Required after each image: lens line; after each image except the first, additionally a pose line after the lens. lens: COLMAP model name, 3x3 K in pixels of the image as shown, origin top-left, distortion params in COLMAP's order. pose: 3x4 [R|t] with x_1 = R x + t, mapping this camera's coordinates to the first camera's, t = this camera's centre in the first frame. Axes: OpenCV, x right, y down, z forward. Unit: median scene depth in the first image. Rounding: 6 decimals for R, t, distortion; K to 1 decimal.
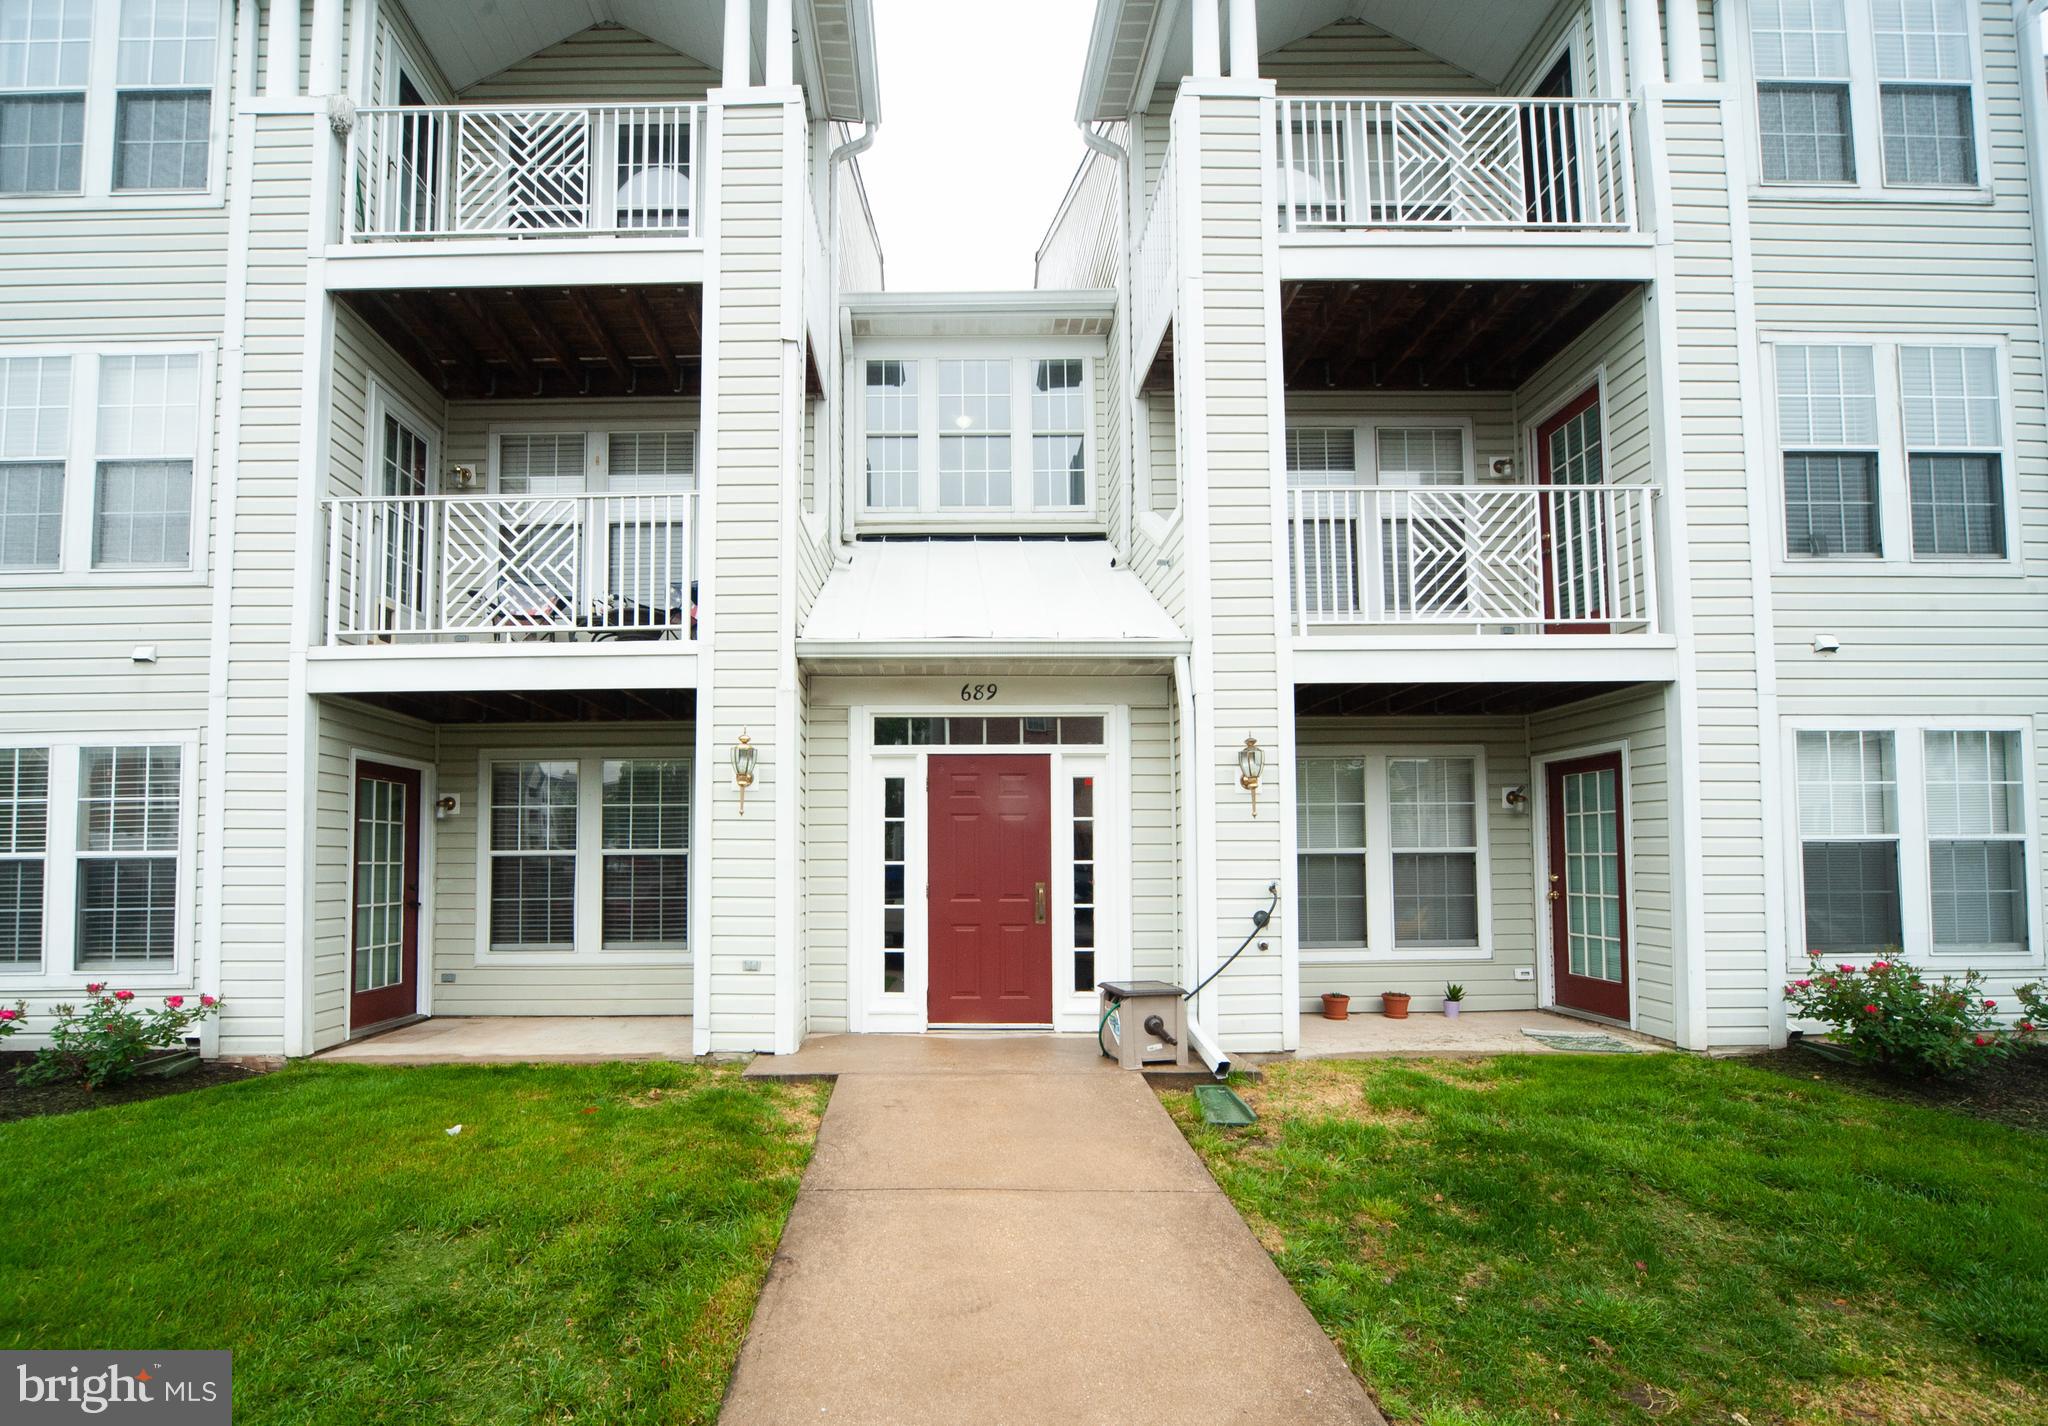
lens RADIAL K [[888.9, 0, 951.3], [0, 888.9, 822.6], [0, 0, 1]] dist [-0.014047, 0.000275]
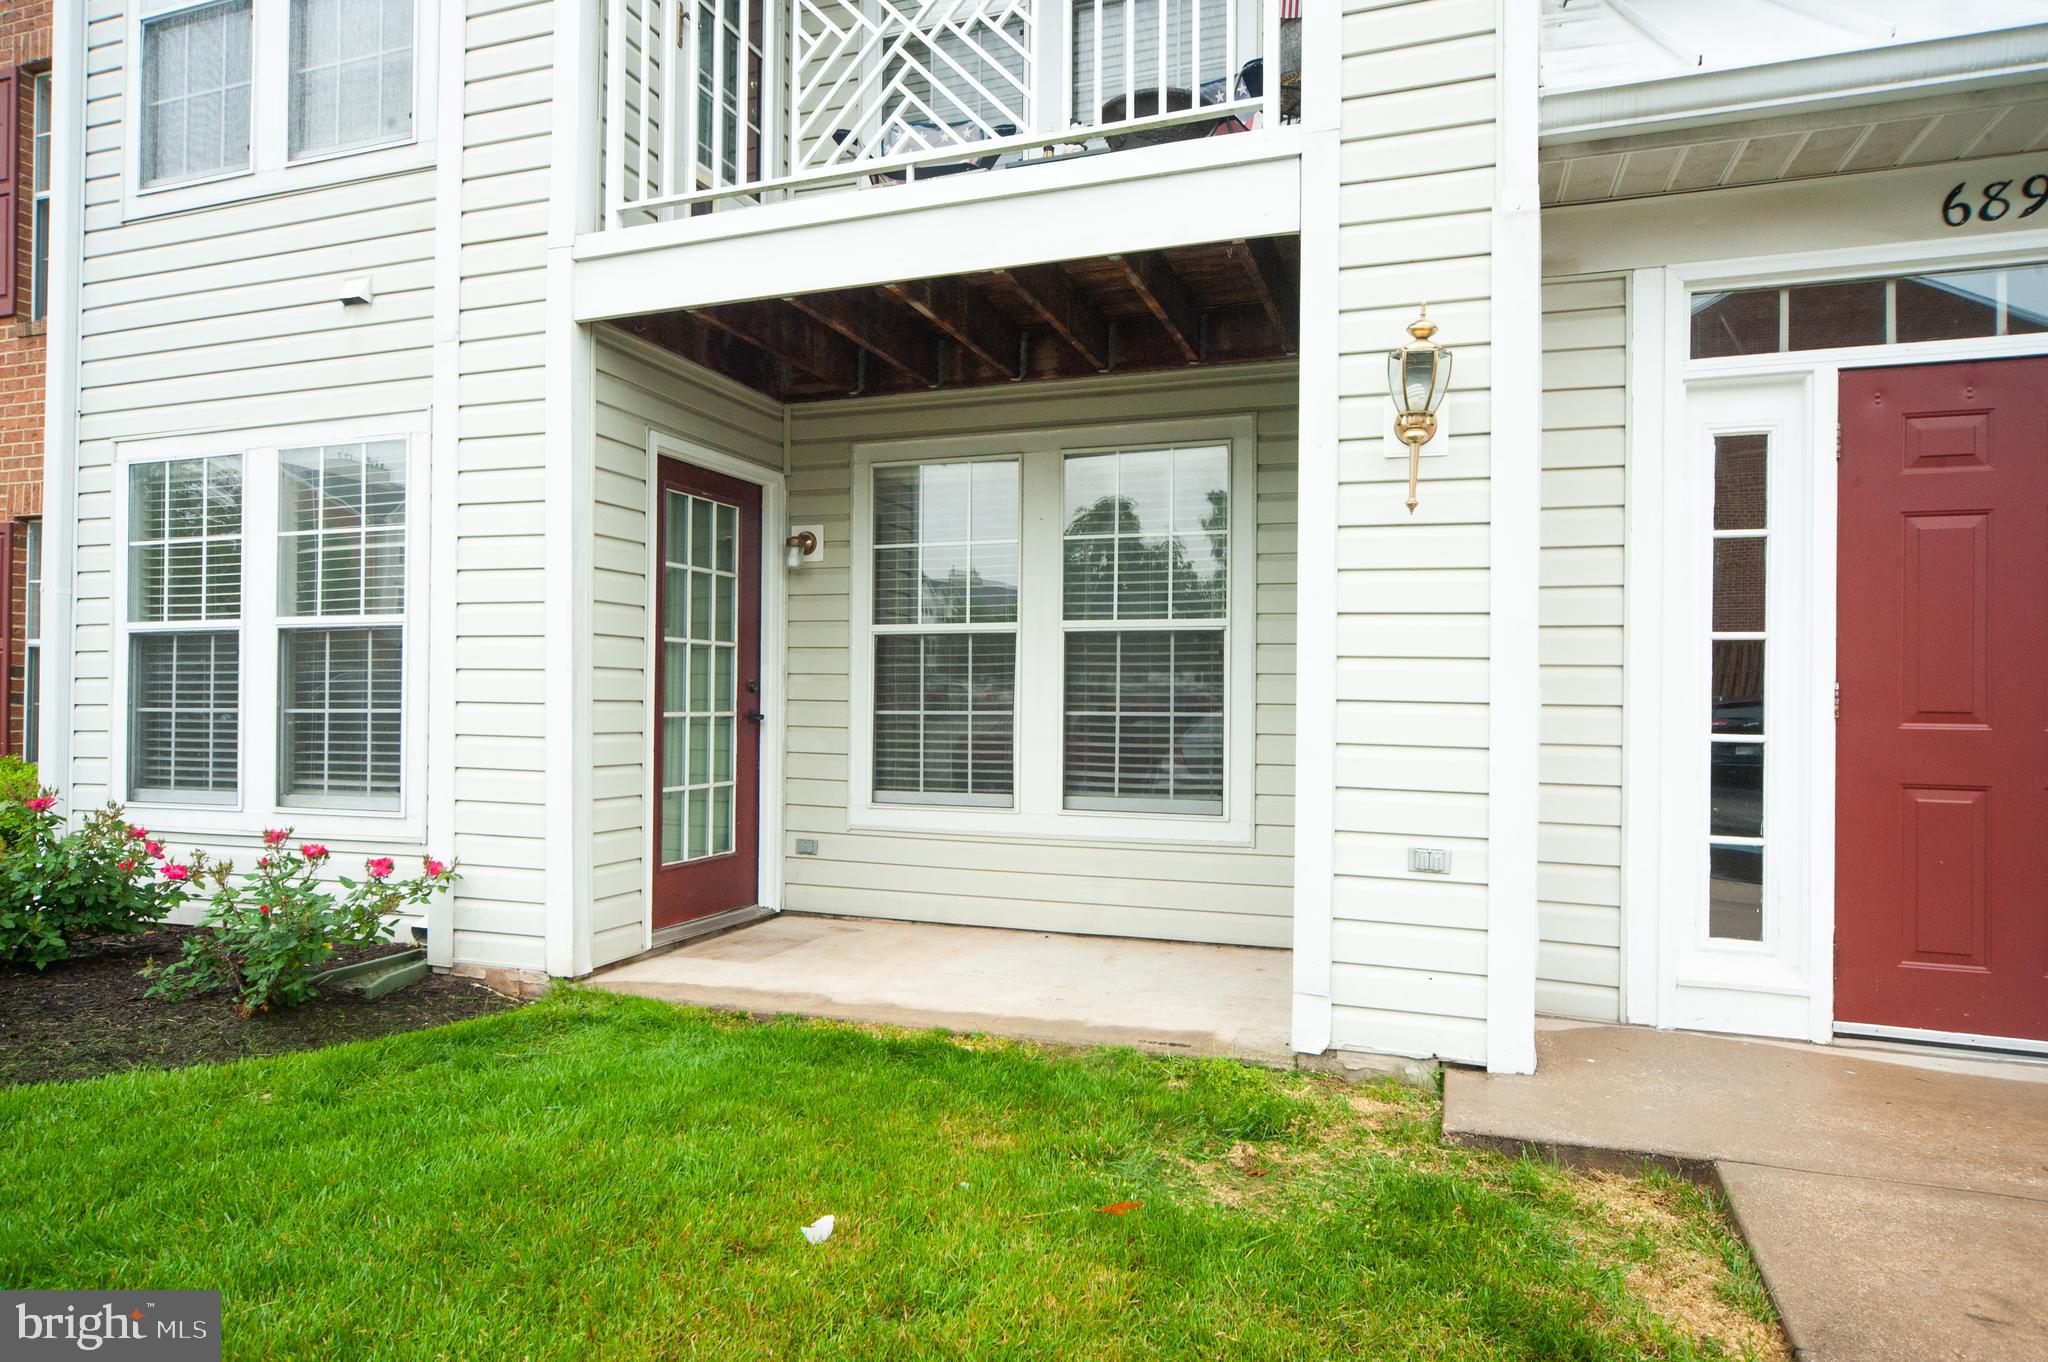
lens RADIAL K [[1219.2, 0, 1016.7], [0, 1219.2, 692.4], [0, 0, 1]] dist [-0.007424, 0.000381]
pose [[0.940409, 0.012239, -0.339825, -0.195775], [0.000294, 0.999322, 0.036806, 0.052571], [0.340045, -0.034713, 0.939768, 0.346594]]
